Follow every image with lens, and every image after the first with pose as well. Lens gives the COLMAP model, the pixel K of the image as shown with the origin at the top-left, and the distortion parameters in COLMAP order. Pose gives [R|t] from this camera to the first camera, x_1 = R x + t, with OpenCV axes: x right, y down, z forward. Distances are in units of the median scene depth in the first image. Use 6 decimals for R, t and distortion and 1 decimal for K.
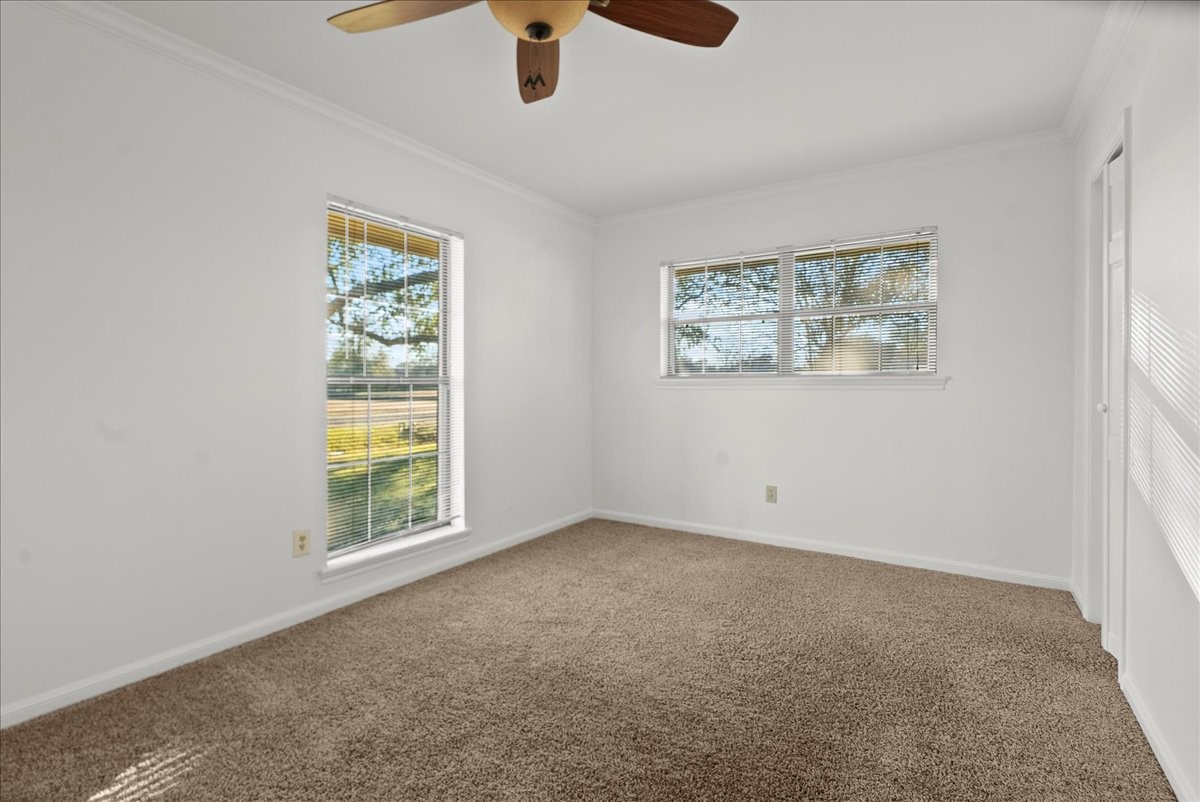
lens RADIAL K [[553.9, 0, 574.6], [0, 553.9, 381.6], [0, 0, 1]] dist [-0.007355, 0.001112]
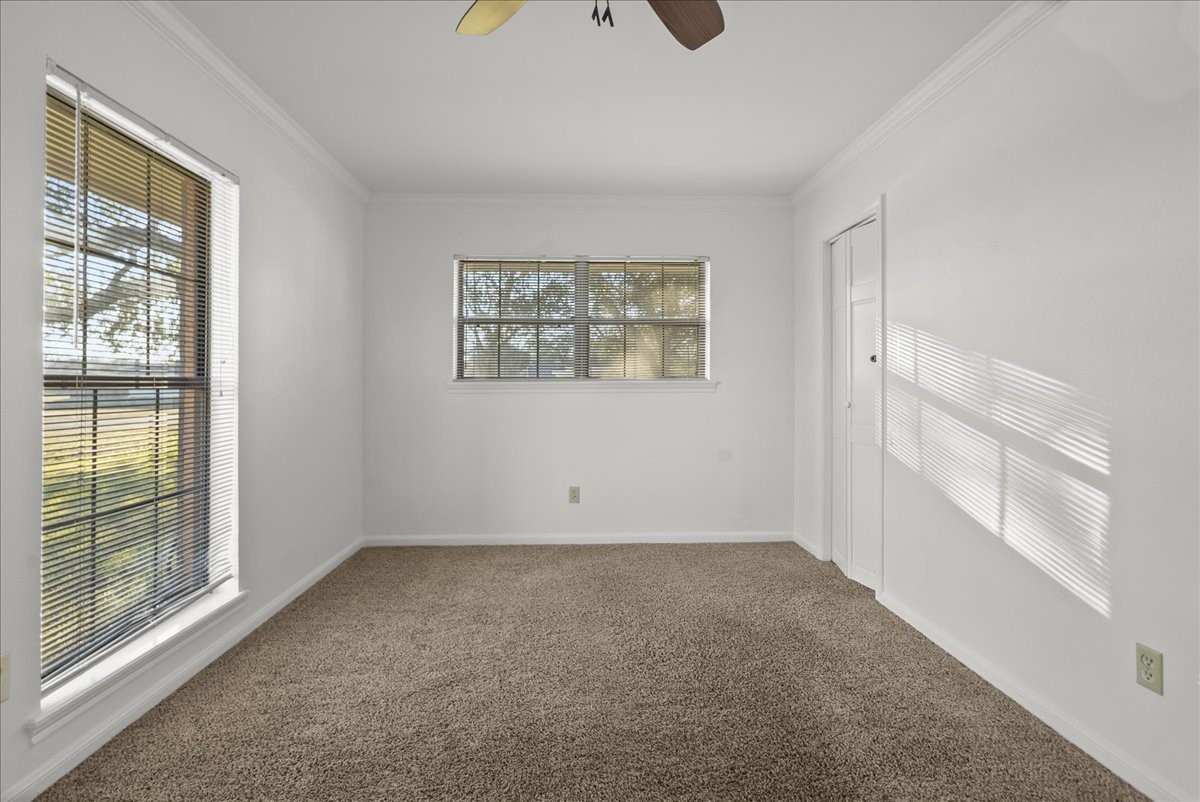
lens RADIAL K [[553.9, 0, 574.6], [0, 553.9, 381.6], [0, 0, 1]] dist [-0.007355, 0.001112]
pose [[0.810474, 0.004870, 0.585755, -0.324943], [-0.000999, 0.999975, -0.006930, -0.000280], [-0.585774, 0.005032, 0.810459, 0.212829]]
